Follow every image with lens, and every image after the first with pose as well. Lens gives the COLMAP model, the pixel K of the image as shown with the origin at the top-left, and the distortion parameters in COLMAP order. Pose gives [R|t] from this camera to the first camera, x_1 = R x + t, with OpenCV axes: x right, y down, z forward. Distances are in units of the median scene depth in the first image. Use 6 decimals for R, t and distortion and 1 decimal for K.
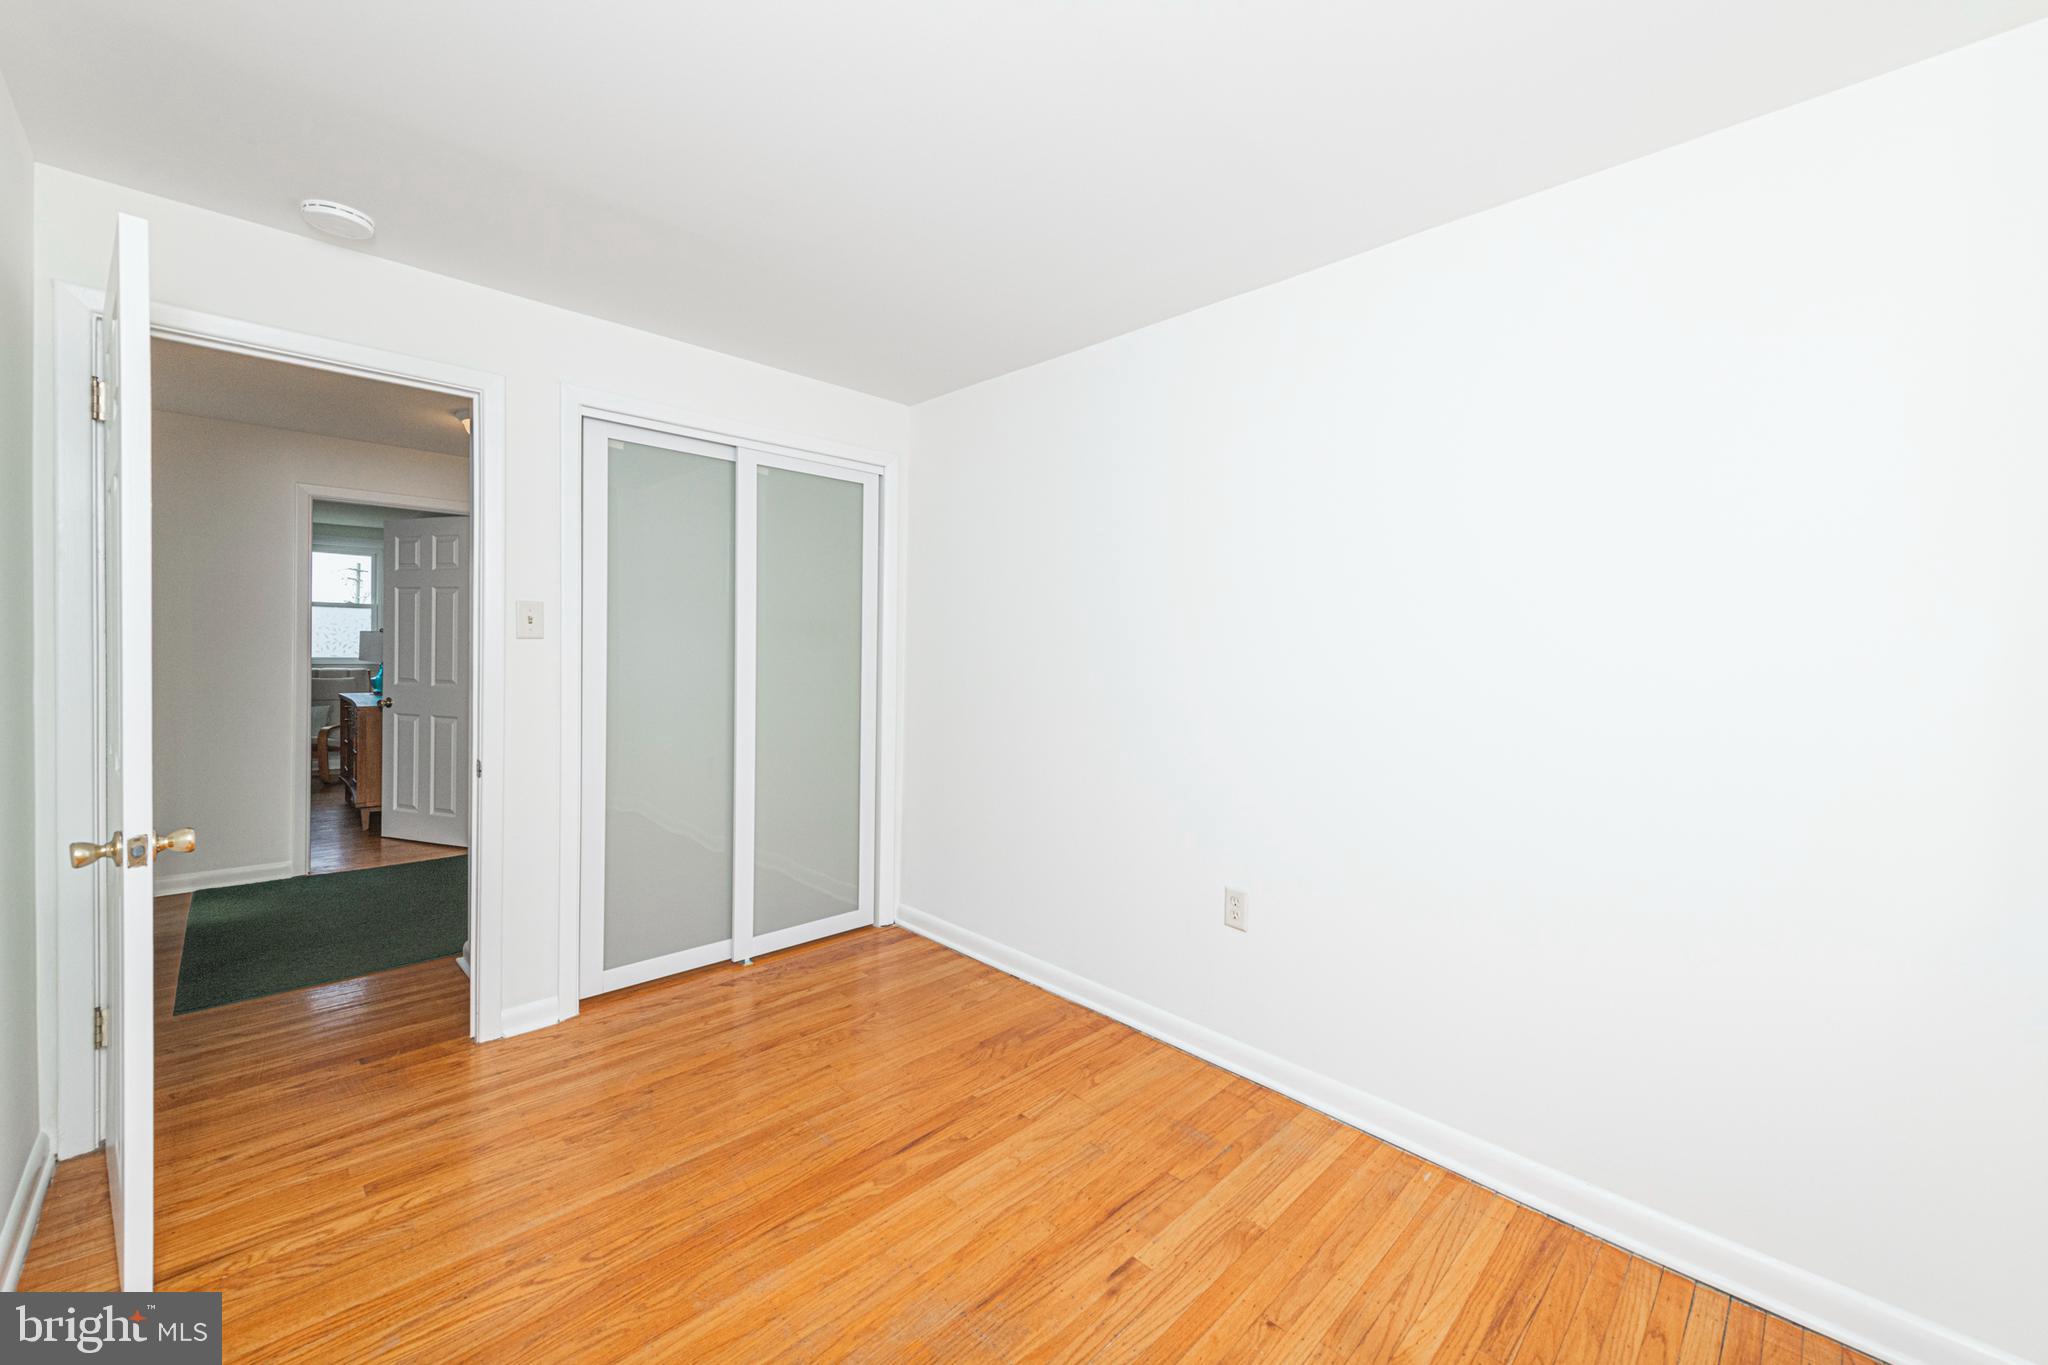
lens RADIAL K [[809.1, 0, 1021.4], [0, 809.1, 685.5], [0, 0, 1]] dist [0.013148, -0.002578]
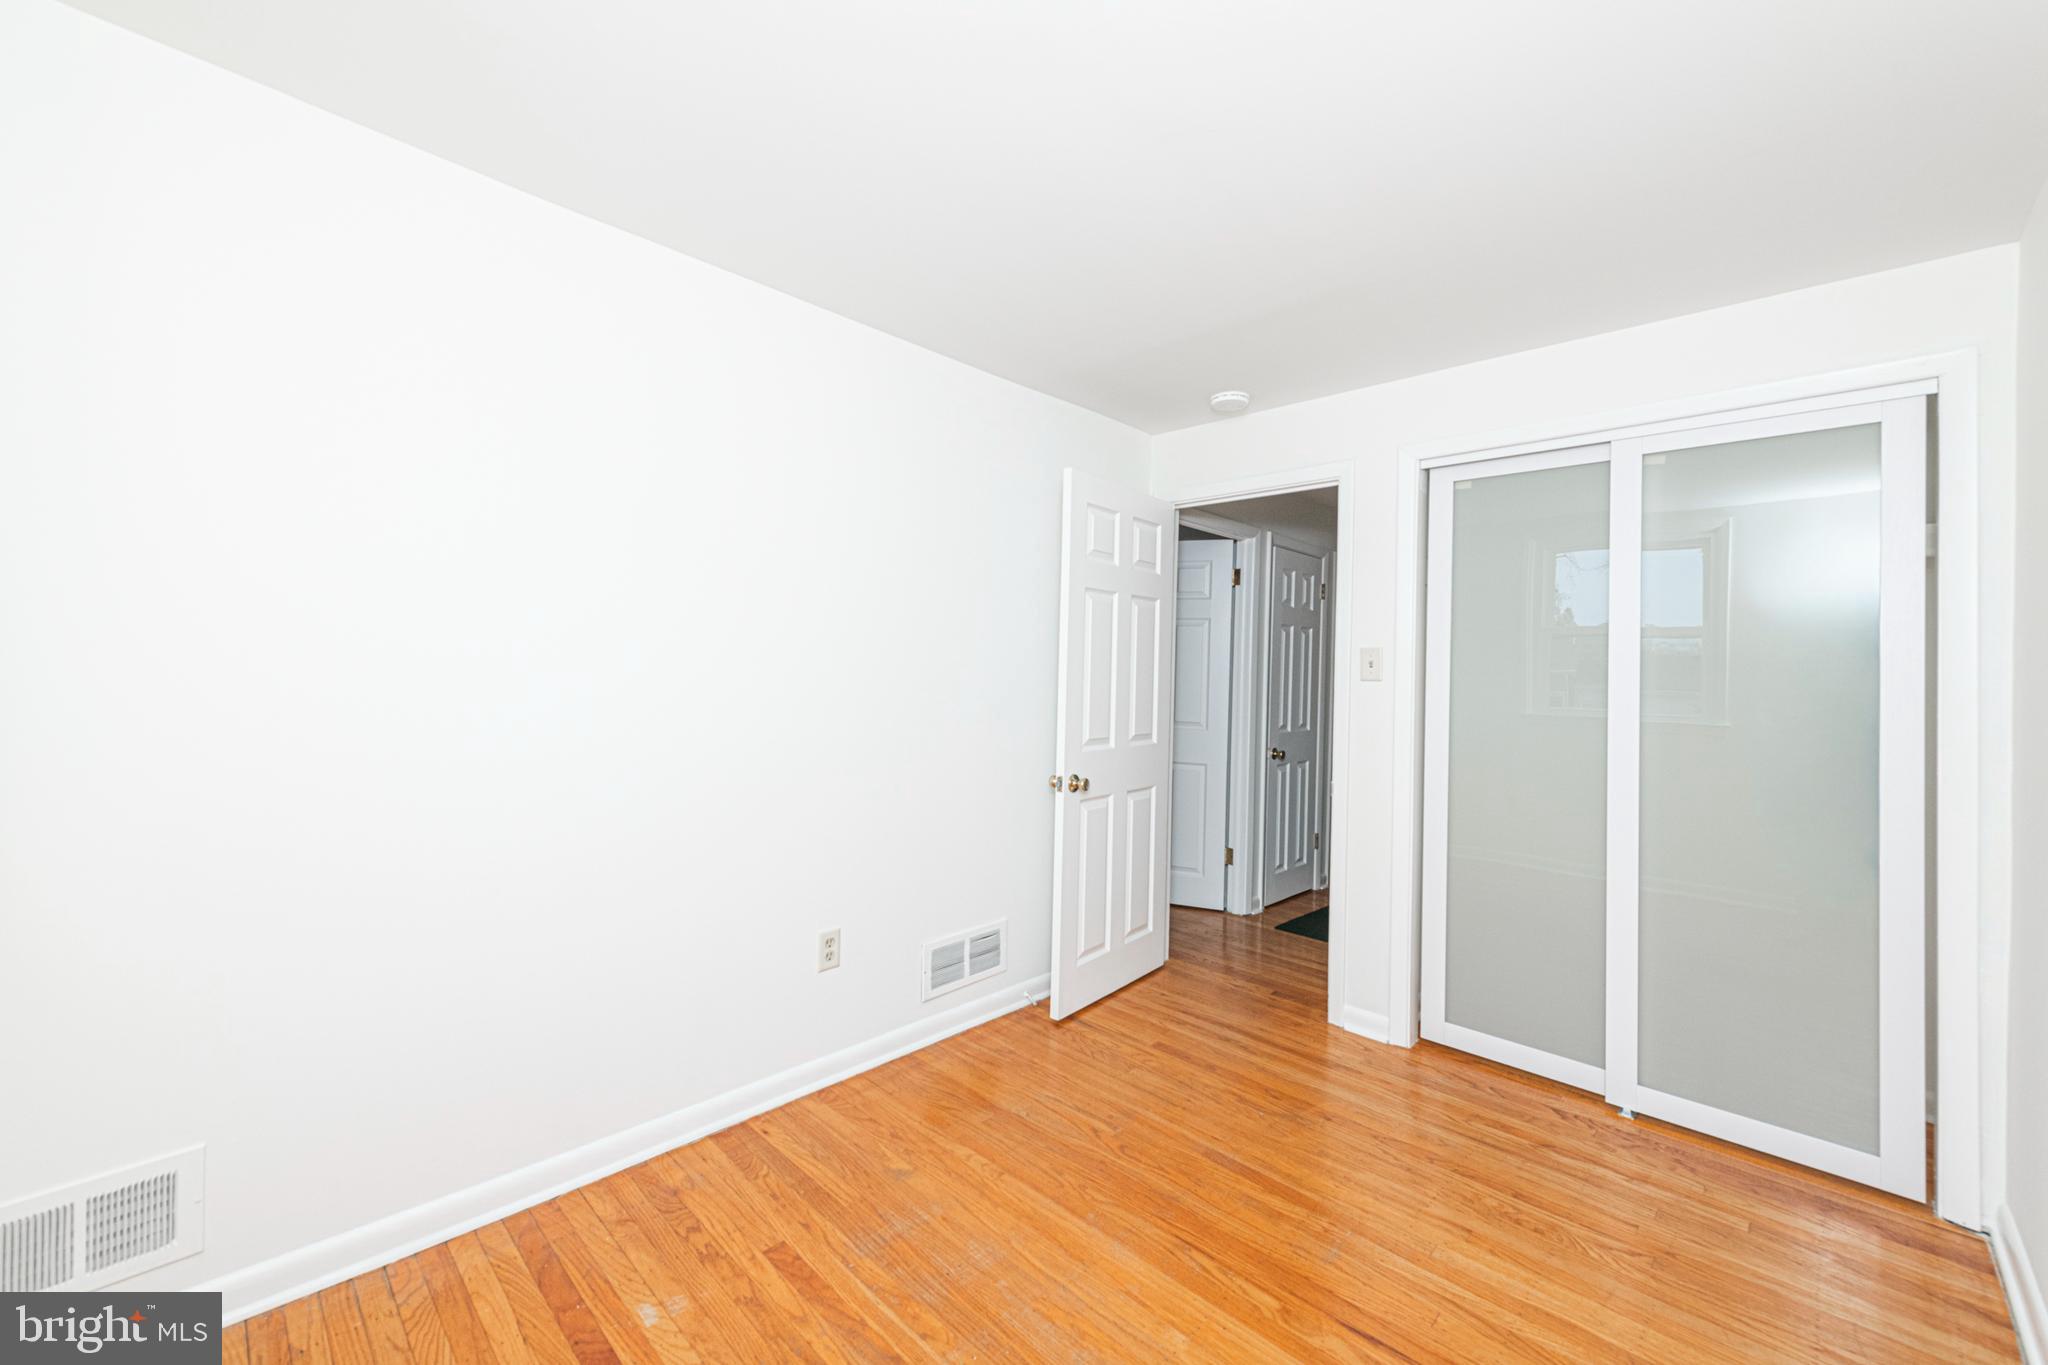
lens RADIAL K [[809.1, 0, 1031.3], [0, 809.1, 680.4], [0, 0, 1]] dist [0.013148, -0.002578]
pose [[0.027360, -0.004982, -0.999613, 0.553057], [-0.071983, 0.997382, -0.006941, -0.018925], [0.997031, 0.072145, 0.026930, 0.548995]]
